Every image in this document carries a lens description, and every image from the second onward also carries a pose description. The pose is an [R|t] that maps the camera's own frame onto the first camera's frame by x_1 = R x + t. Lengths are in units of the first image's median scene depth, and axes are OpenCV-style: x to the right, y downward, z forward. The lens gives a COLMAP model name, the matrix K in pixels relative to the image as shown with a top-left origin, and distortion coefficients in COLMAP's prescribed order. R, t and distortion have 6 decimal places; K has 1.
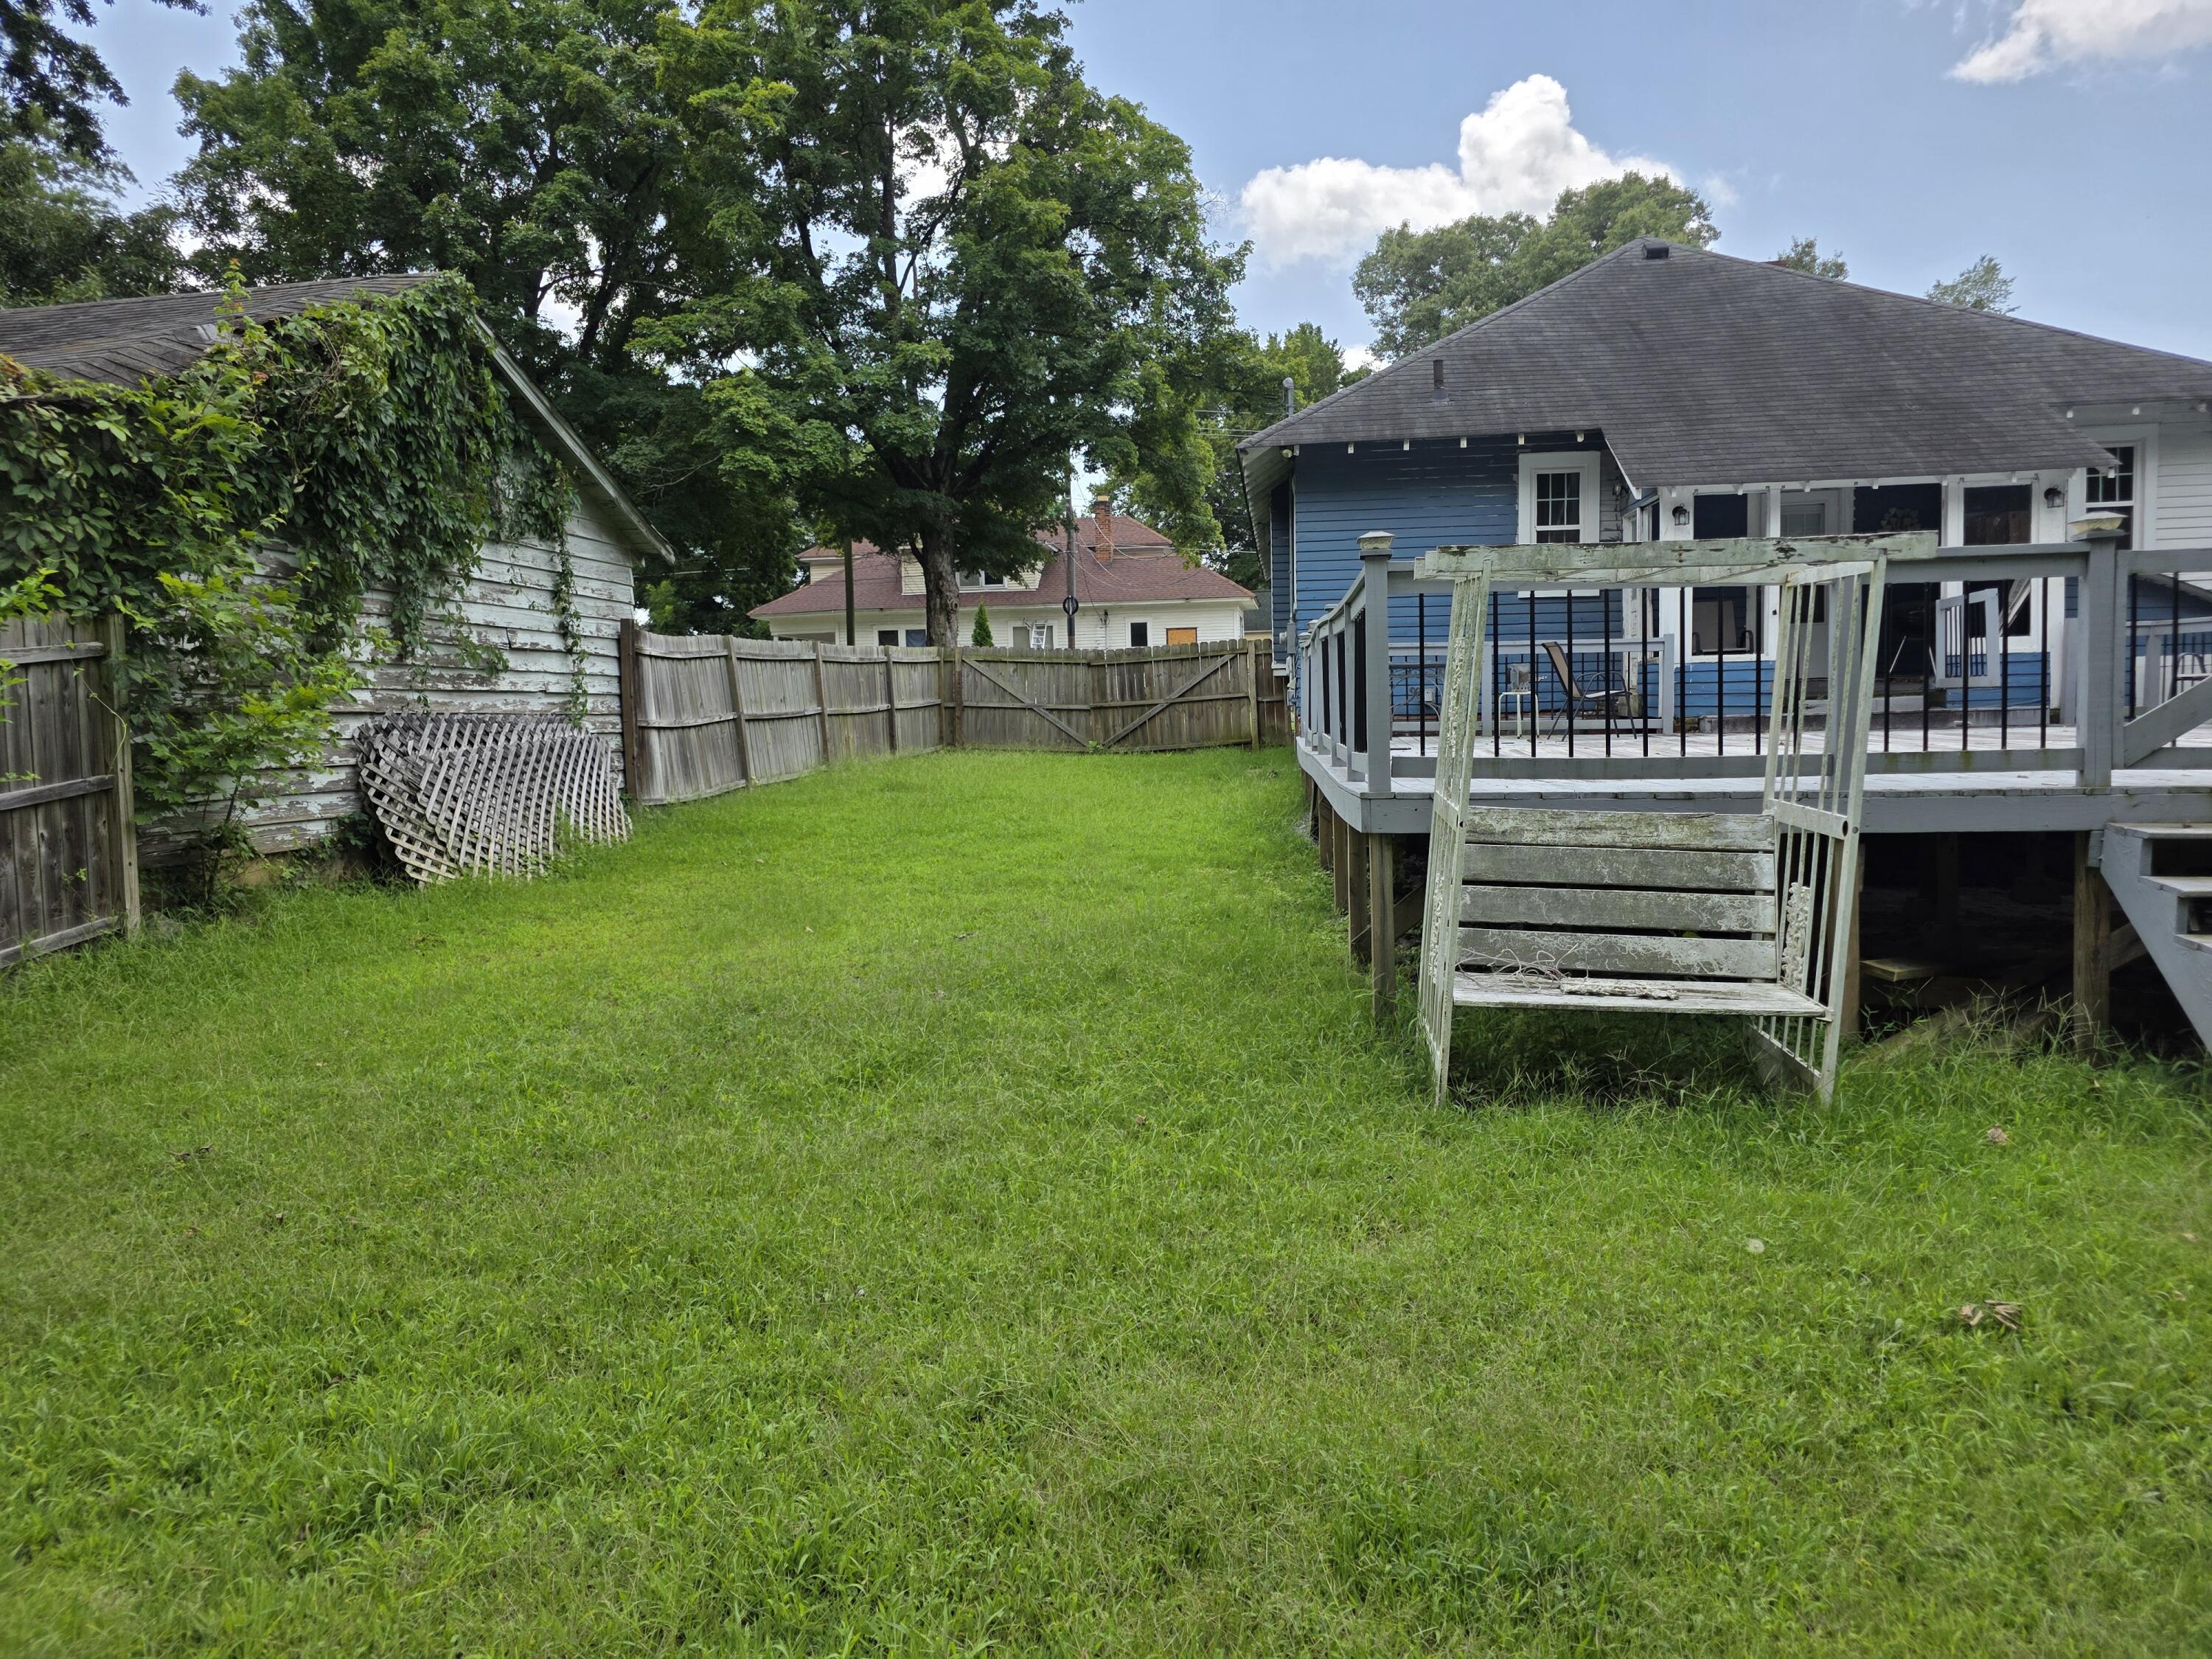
lens RADIAL K [[1465.2, 0, 1146.3], [0, 1465.2, 808.3], [0, 0, 1]] dist [0.111418, -0.124252]
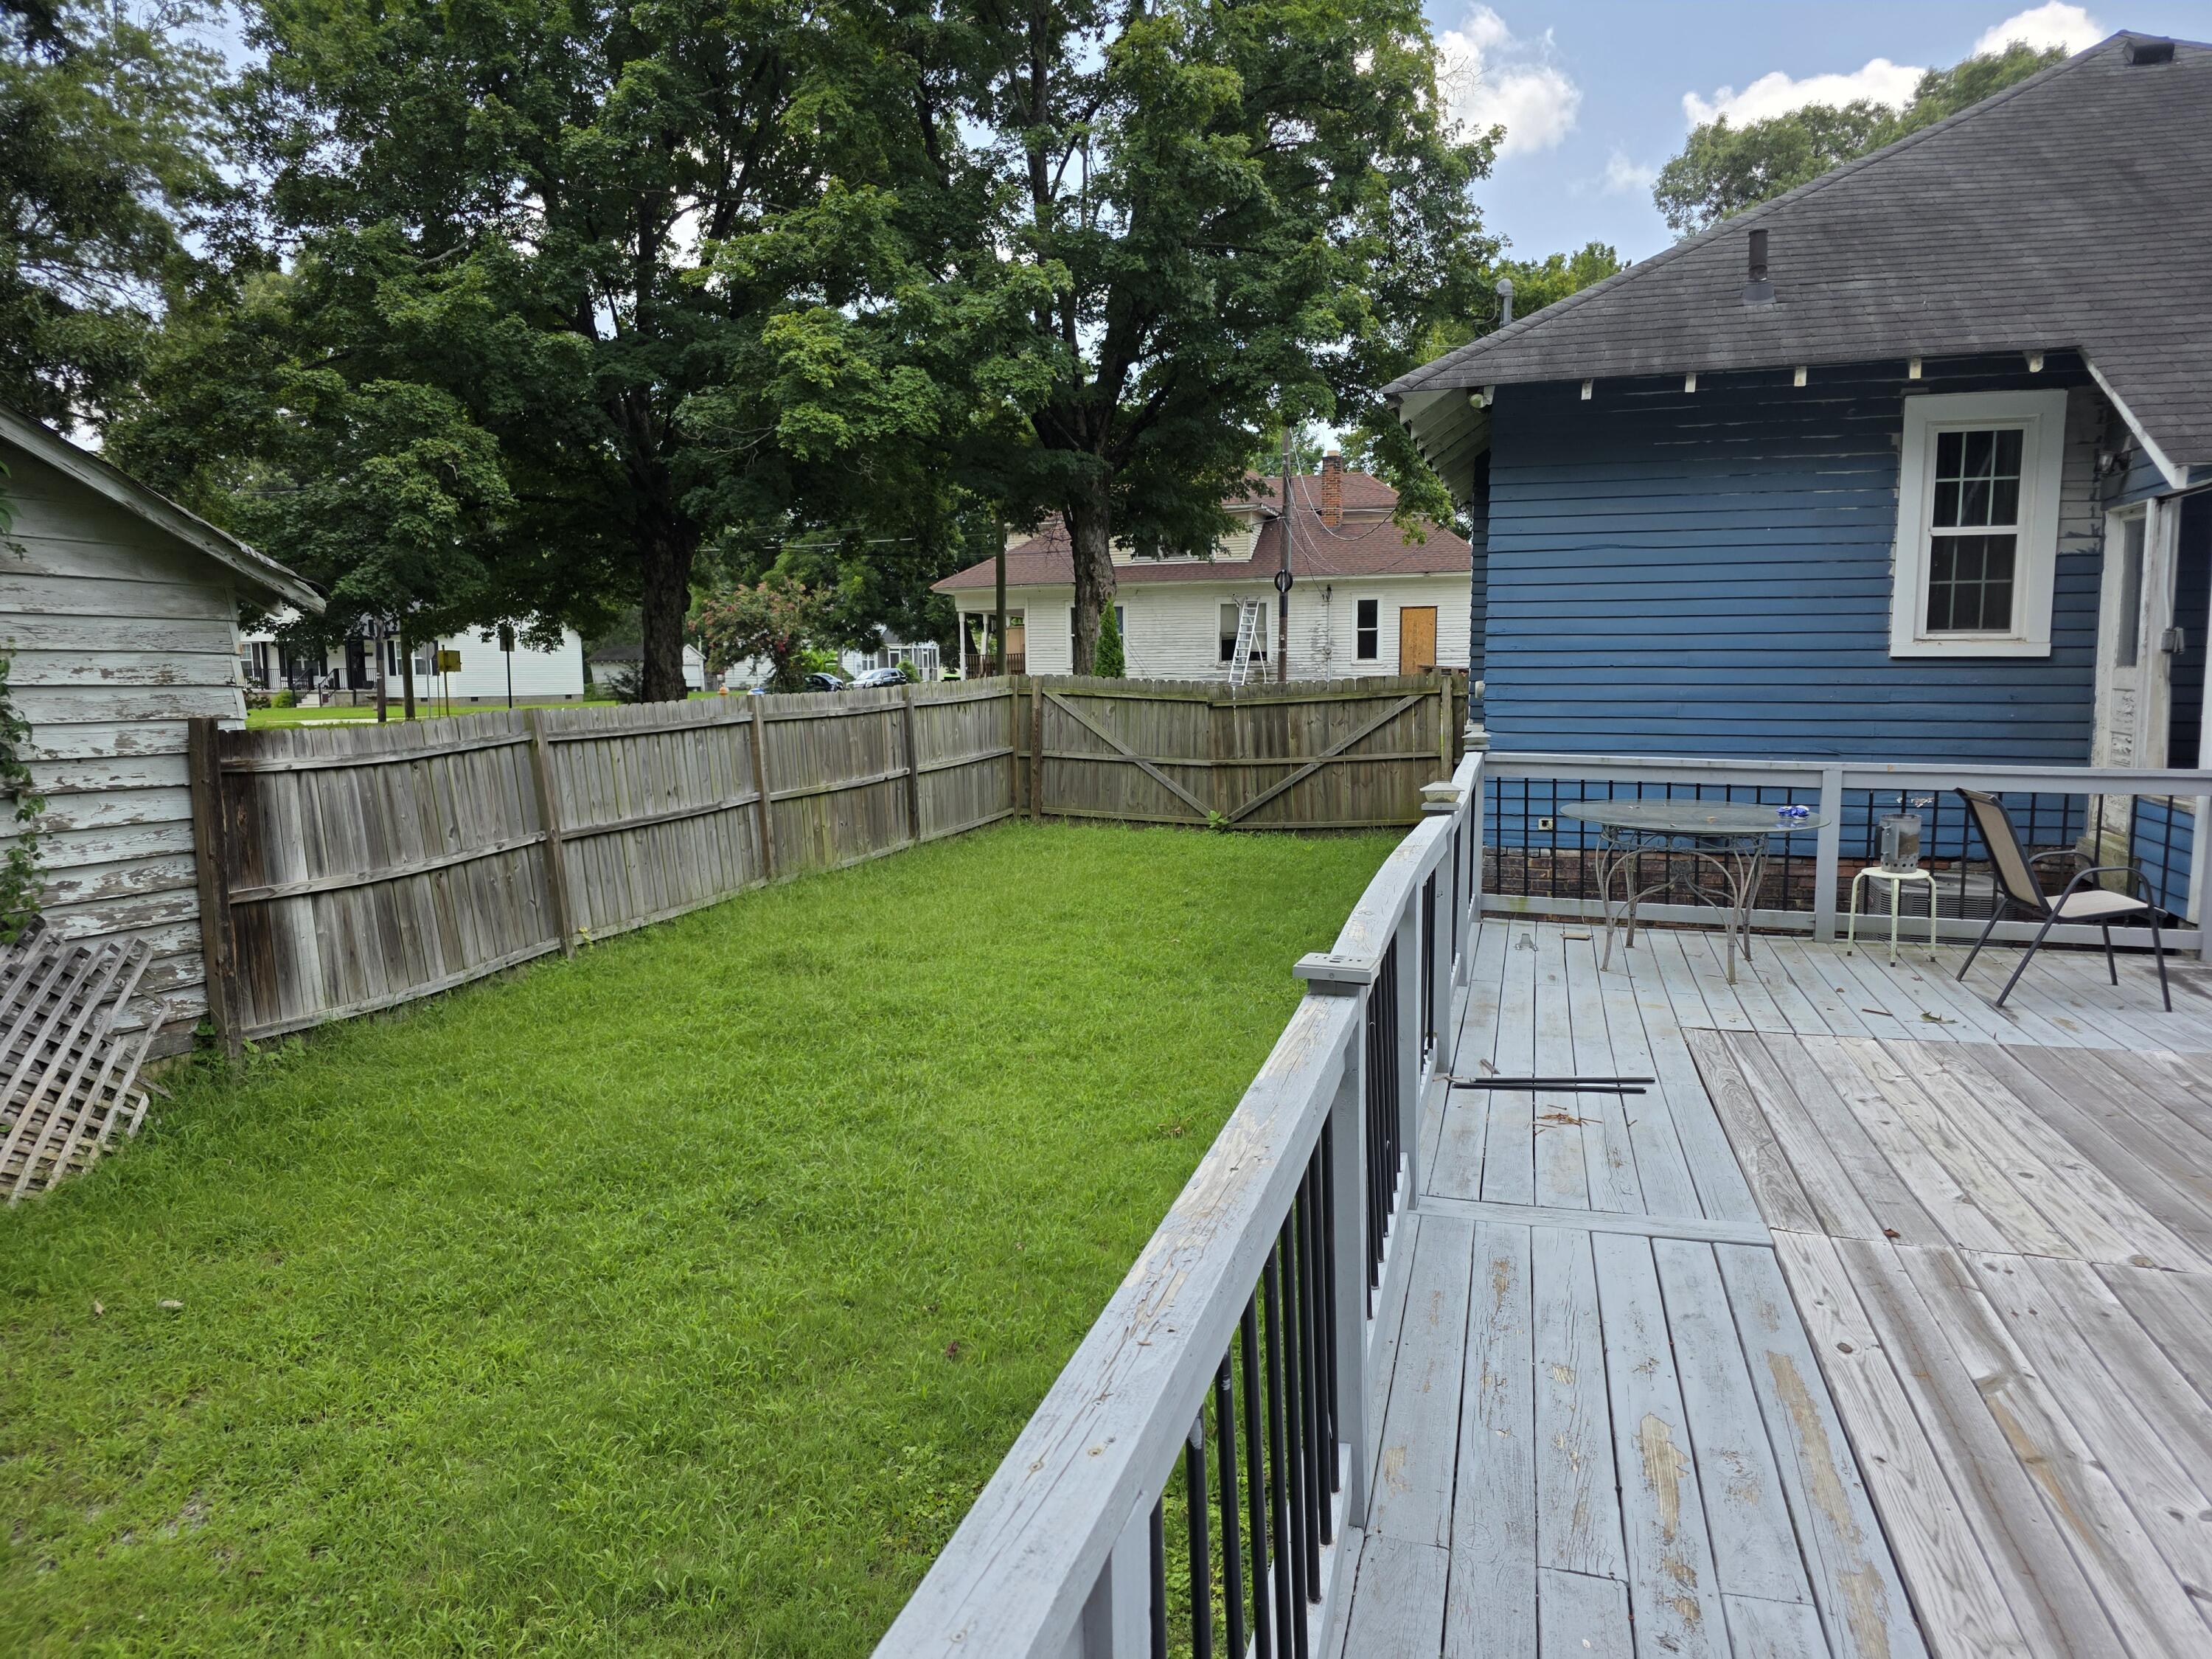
lens RADIAL K [[1498.9, 0, 1134.3], [0, 1498.9, 833.3], [0, 0, 1]] dist [0.067914, -0.055439]
pose [[0.983424, 0.037942, -0.177304, 0.054120], [-0.030287, 0.998497, 0.045687, -0.066956], [0.178771, -0.039559, 0.983095, 0.274517]]
